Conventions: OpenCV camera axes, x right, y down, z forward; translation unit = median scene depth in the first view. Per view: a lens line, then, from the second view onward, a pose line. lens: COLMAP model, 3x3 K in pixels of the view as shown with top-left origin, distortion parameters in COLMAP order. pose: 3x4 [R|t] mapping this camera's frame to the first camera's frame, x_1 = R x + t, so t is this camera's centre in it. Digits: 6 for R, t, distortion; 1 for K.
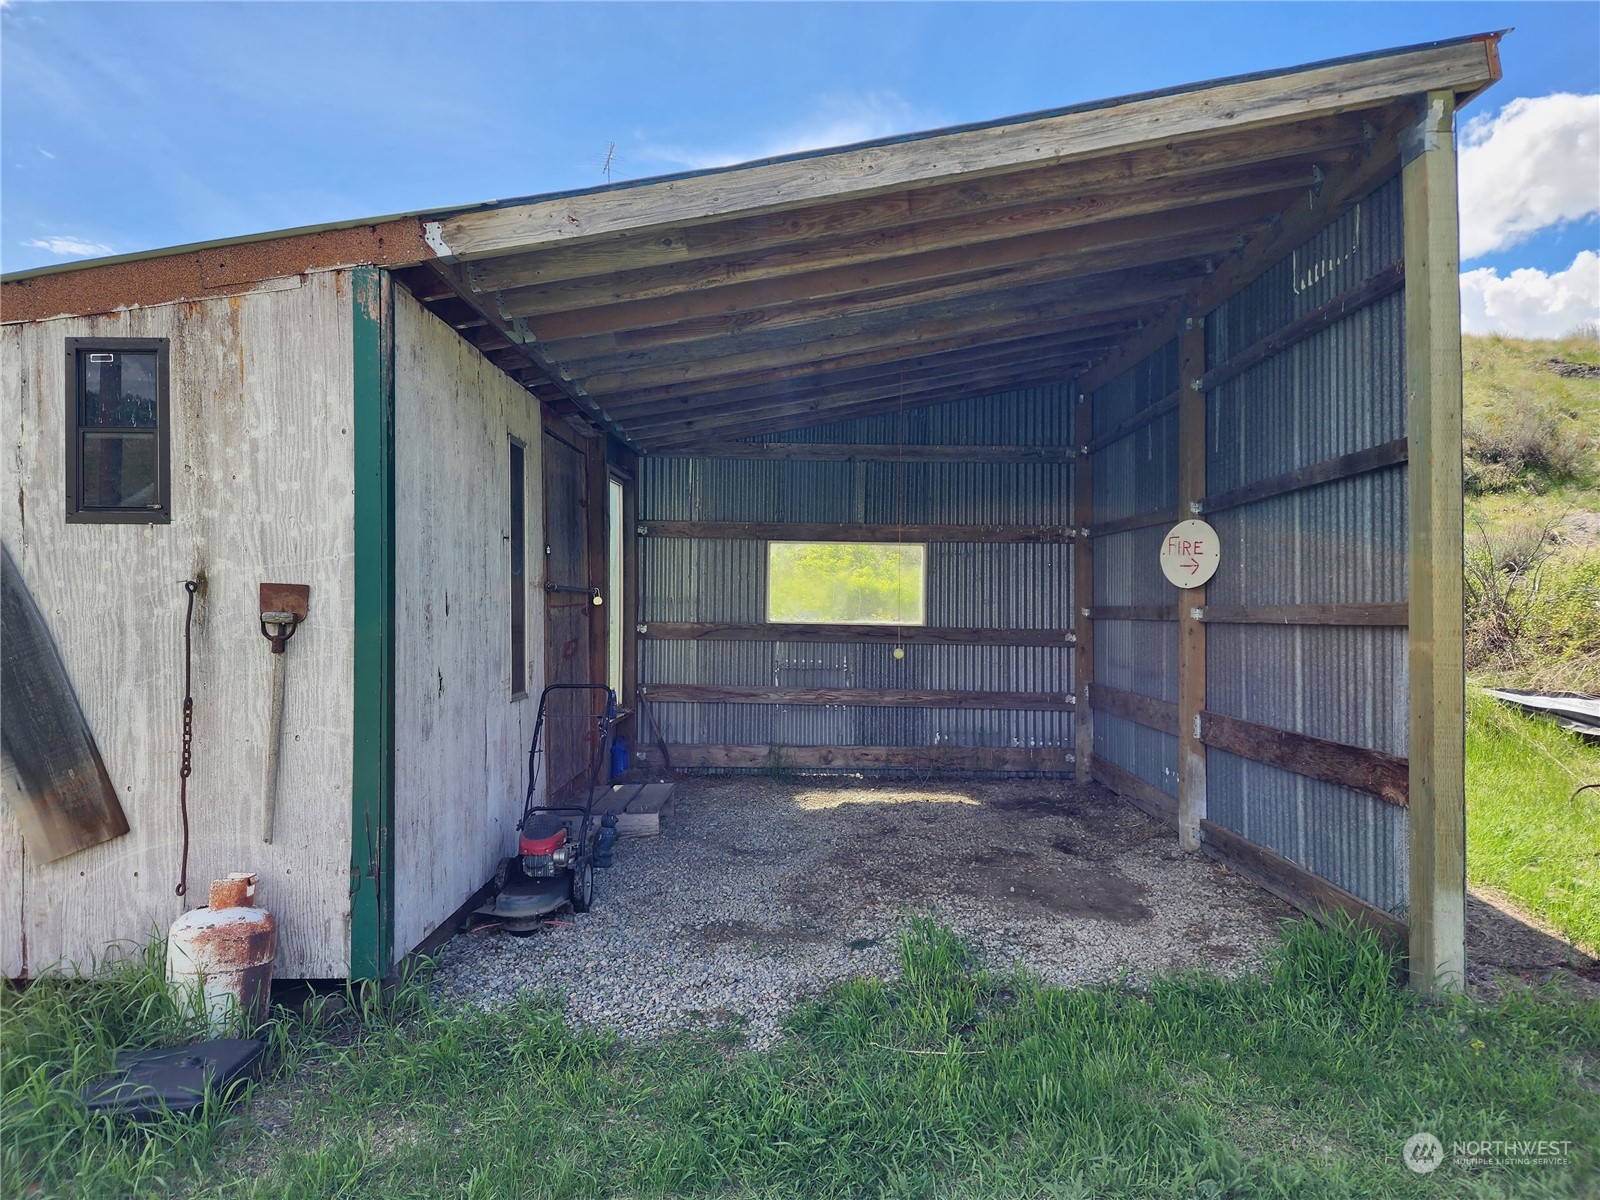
lens RADIAL K [[1081.0, 0, 804.5], [0, 1081.0, 590.6], [0, 0, 1]] dist [0.072424, -0.059935]
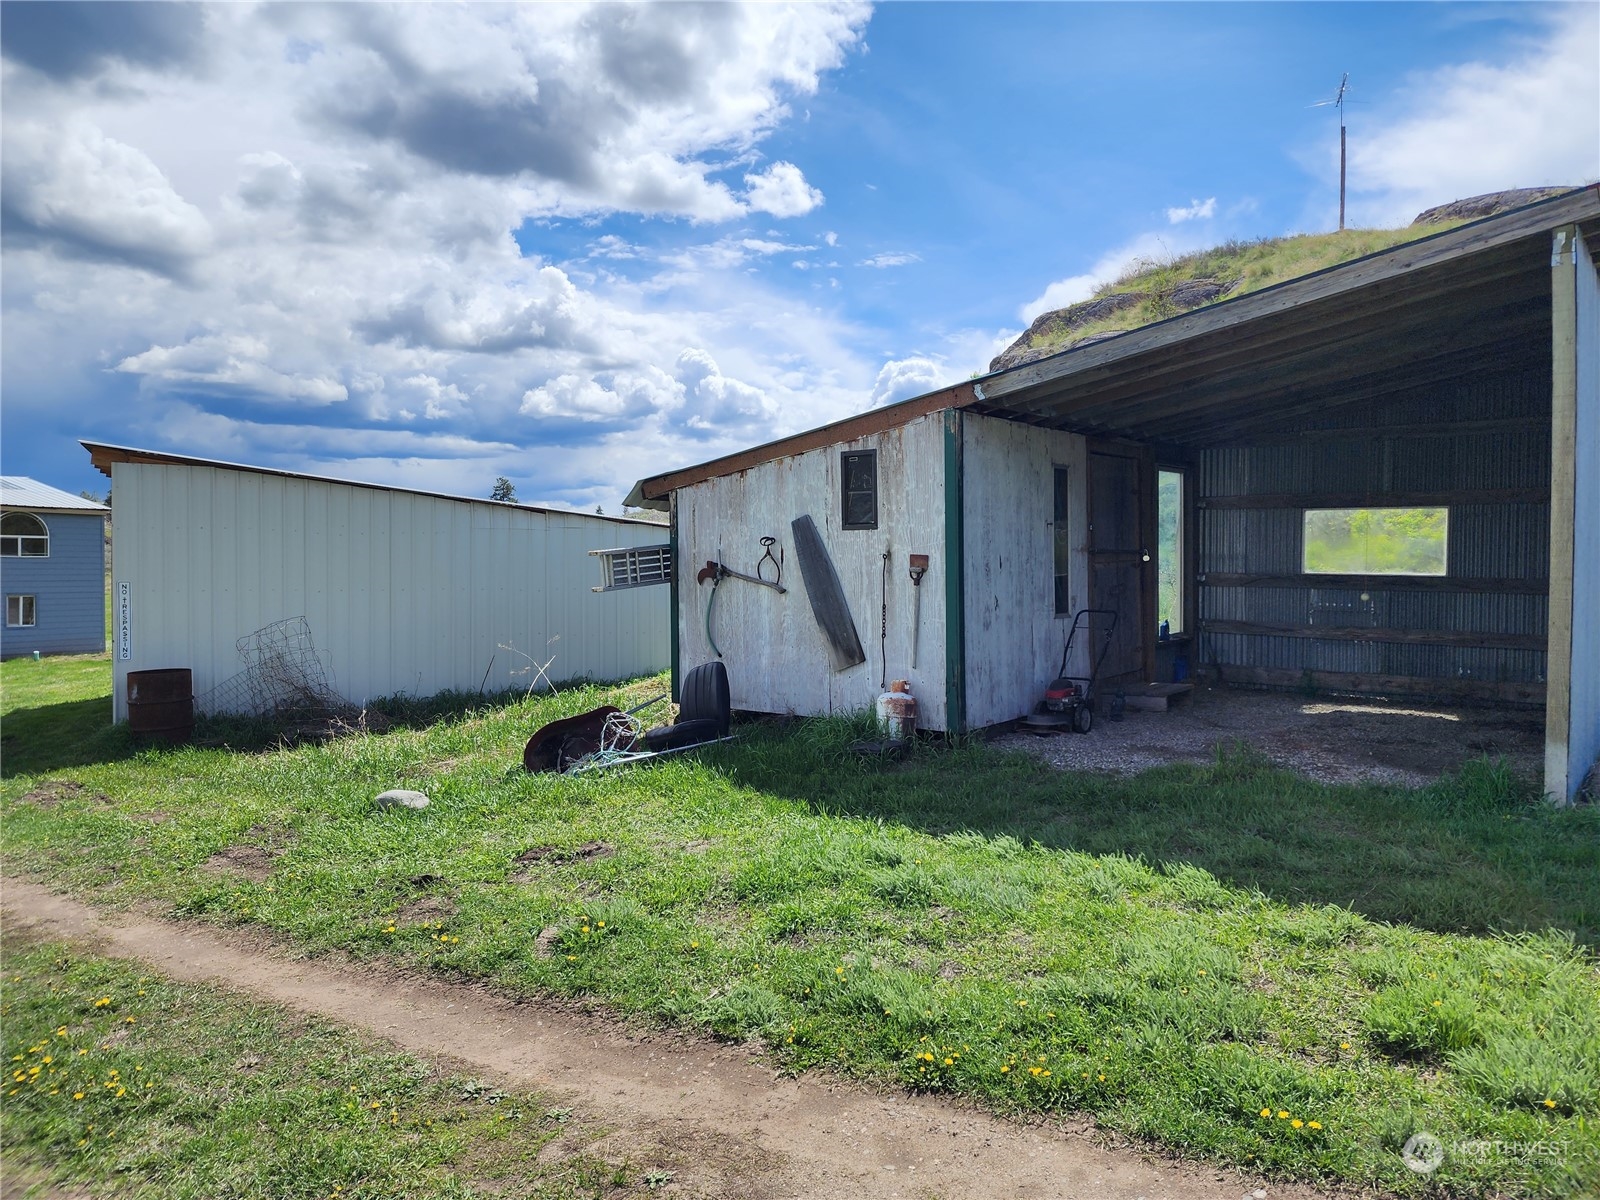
lens RADIAL K [[1081.0, 0, 804.5], [0, 1081.0, 590.6], [0, 0, 1]] dist [0.072424, -0.059935]
pose [[0.788220, 0.011362, -0.615289, 0.695656], [0.015534, 0.999144, 0.038350, -0.021003], [0.615198, -0.039786, 0.787368, -0.881672]]
